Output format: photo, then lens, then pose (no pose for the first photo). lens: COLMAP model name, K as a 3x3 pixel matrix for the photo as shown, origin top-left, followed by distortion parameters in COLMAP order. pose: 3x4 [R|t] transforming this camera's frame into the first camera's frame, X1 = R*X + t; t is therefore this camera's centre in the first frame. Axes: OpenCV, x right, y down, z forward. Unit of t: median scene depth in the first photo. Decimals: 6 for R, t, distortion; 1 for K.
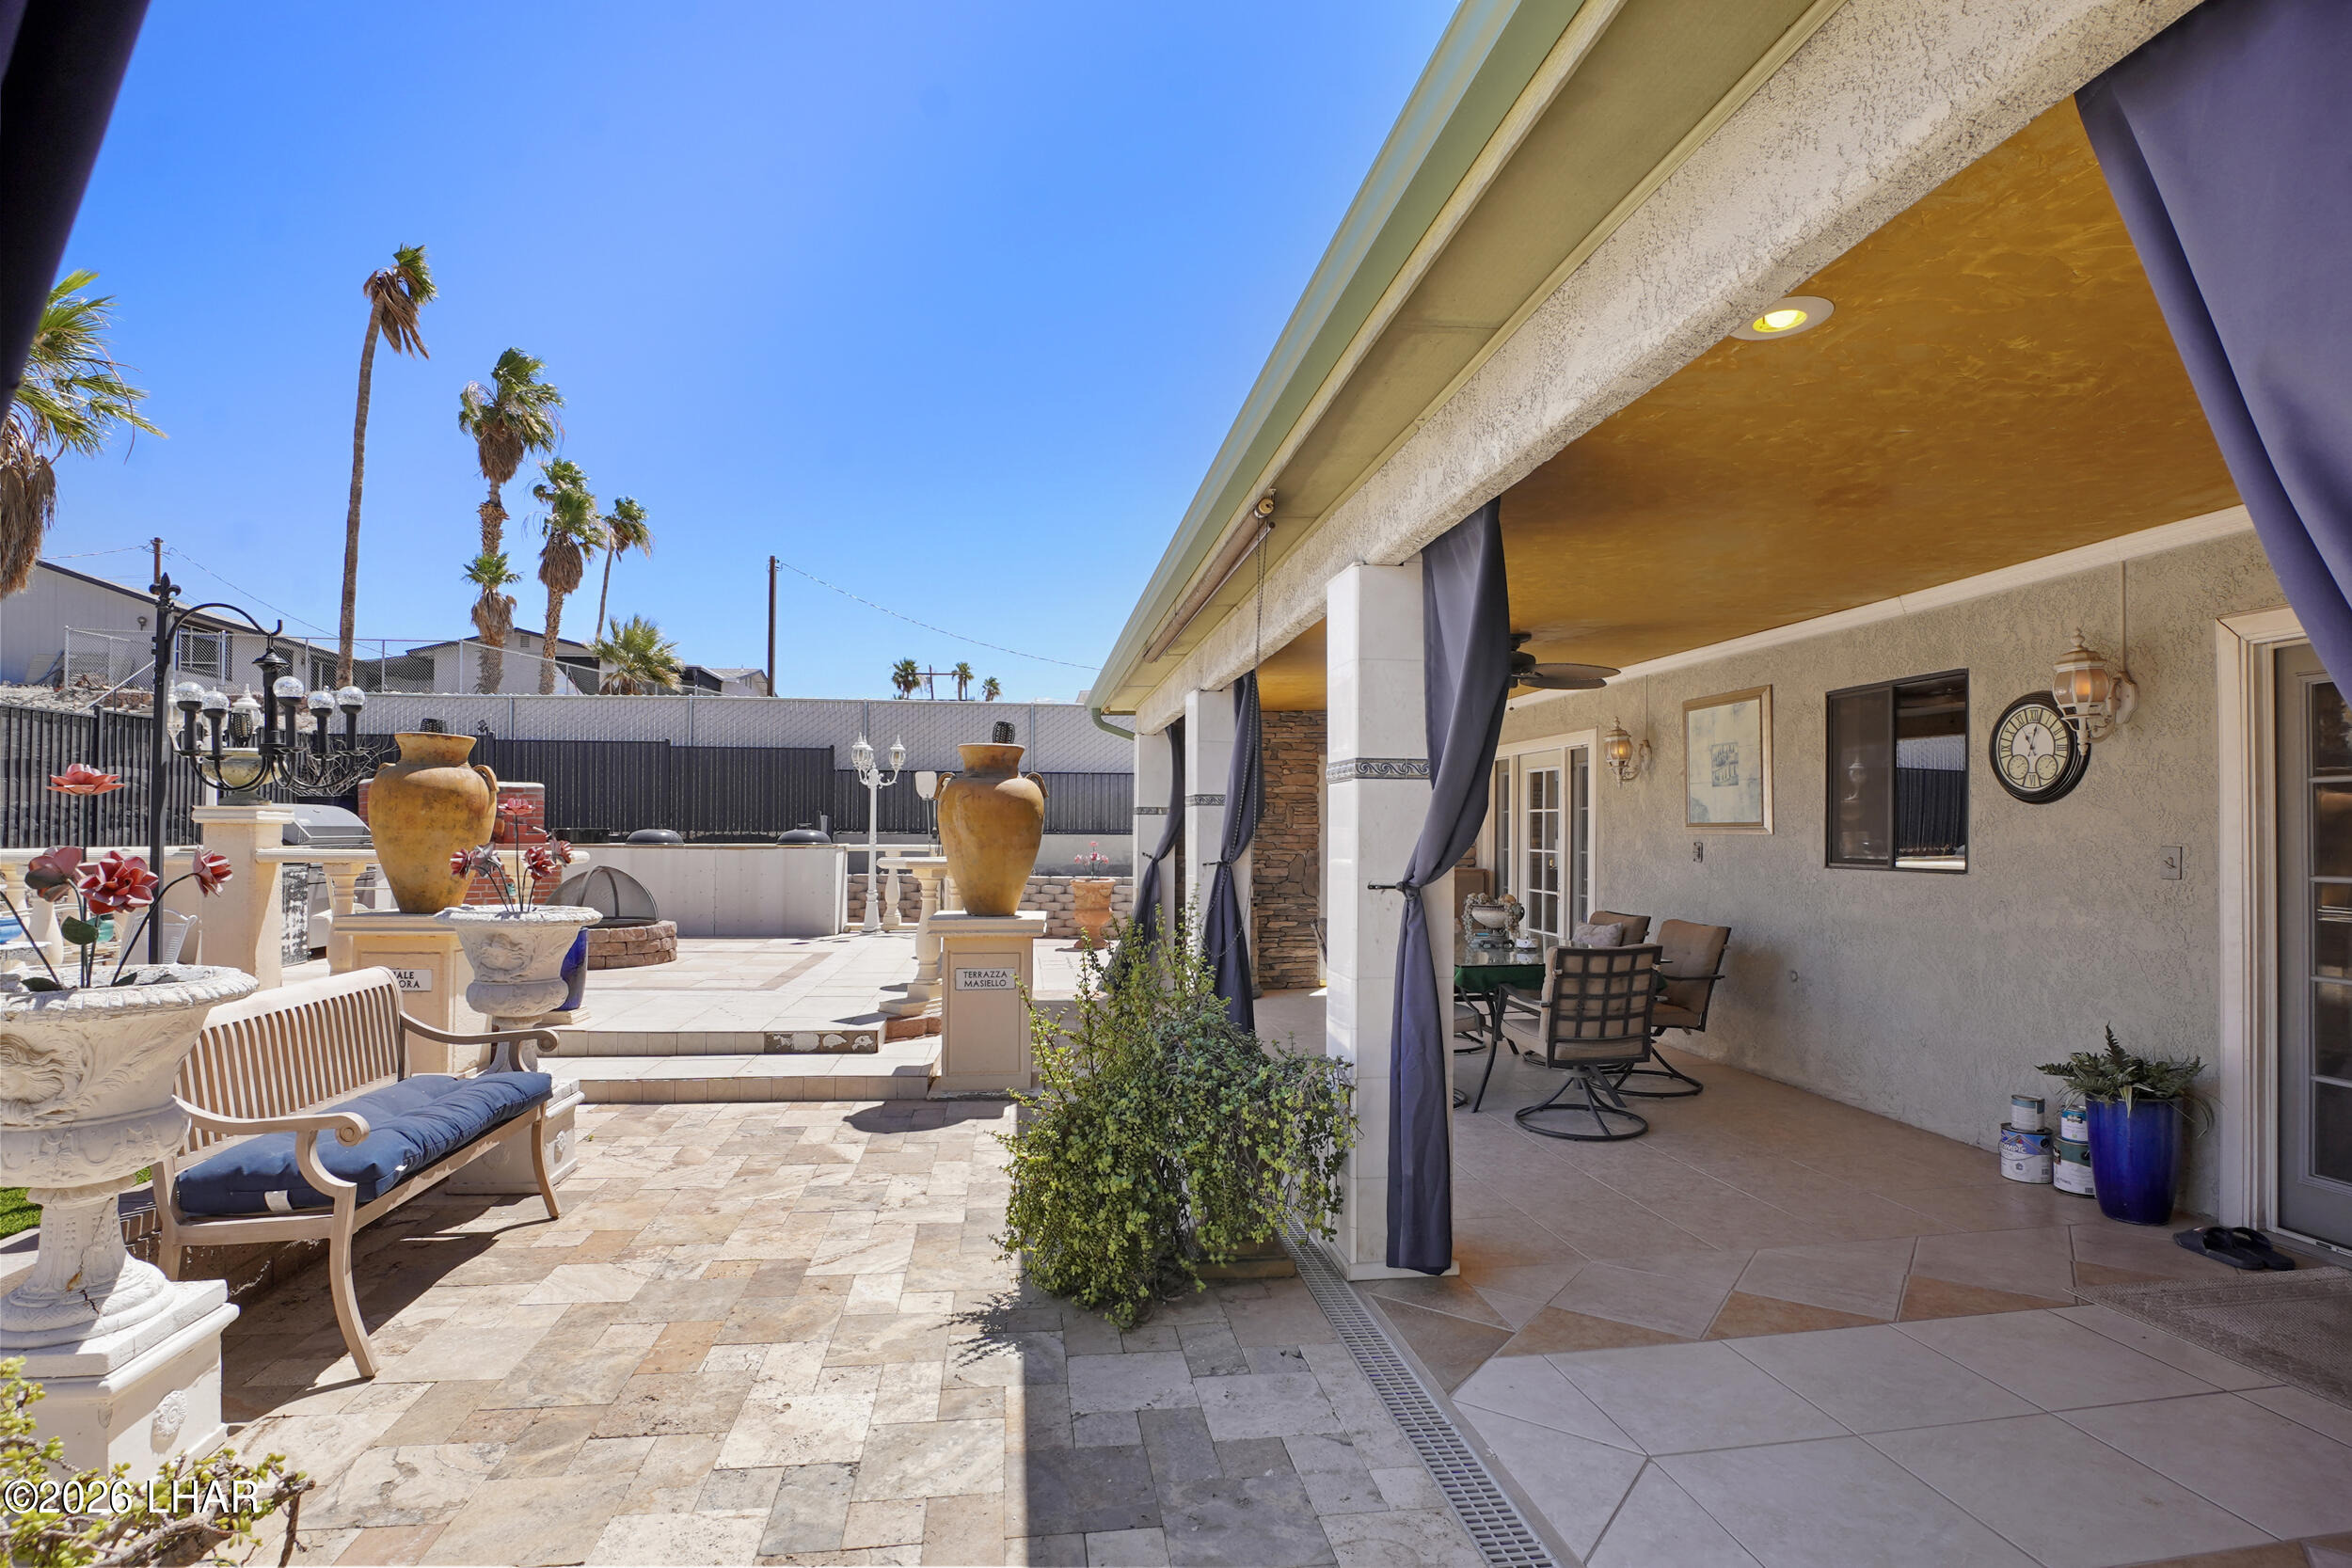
lens RADIAL K [[1147.9, 0, 1179.4], [0, 1147.9, 794.1], [0, 0, 1]] dist [-0.022056, -0.002077]
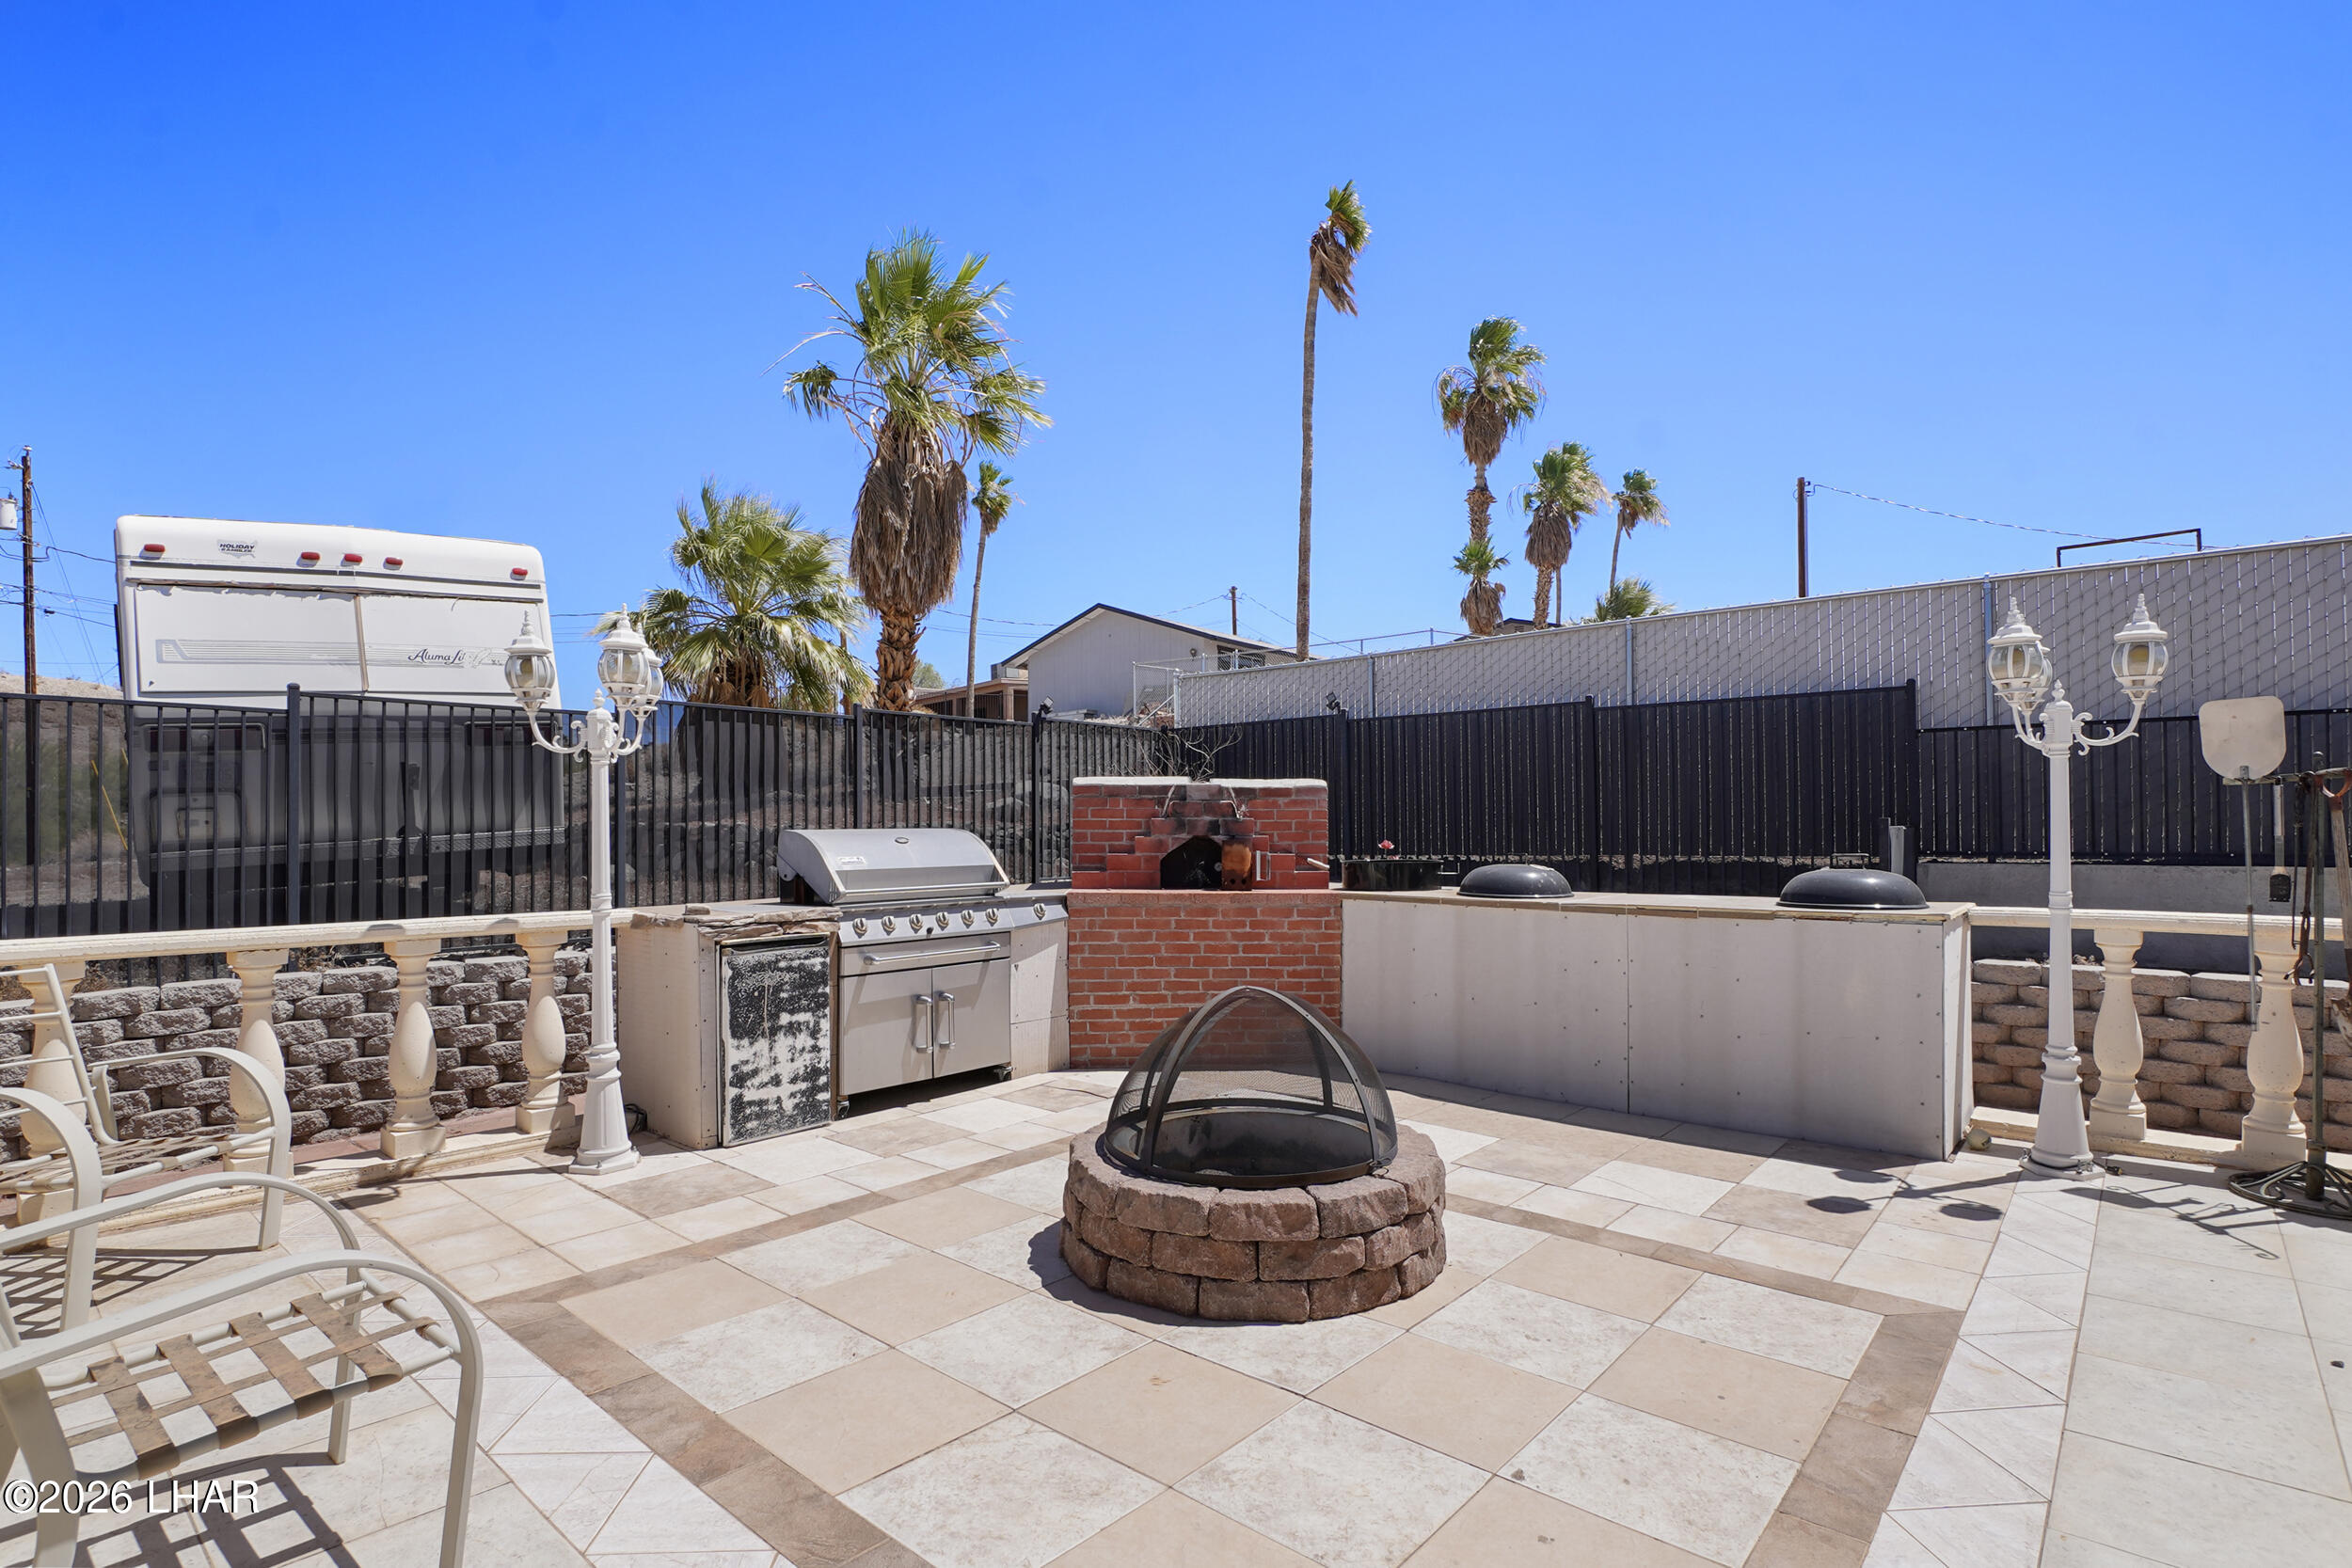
lens RADIAL K [[1147.9, 0, 1181.9], [0, 1147.9, 795.8], [0, 0, 1]] dist [-0.022056, -0.002077]
pose [[0.655871, -0.028831, -0.754322, -0.097493], [0.030268, 0.999471, -0.011884, 0.001480], [0.754266, -0.015038, 0.656397, 0.305831]]
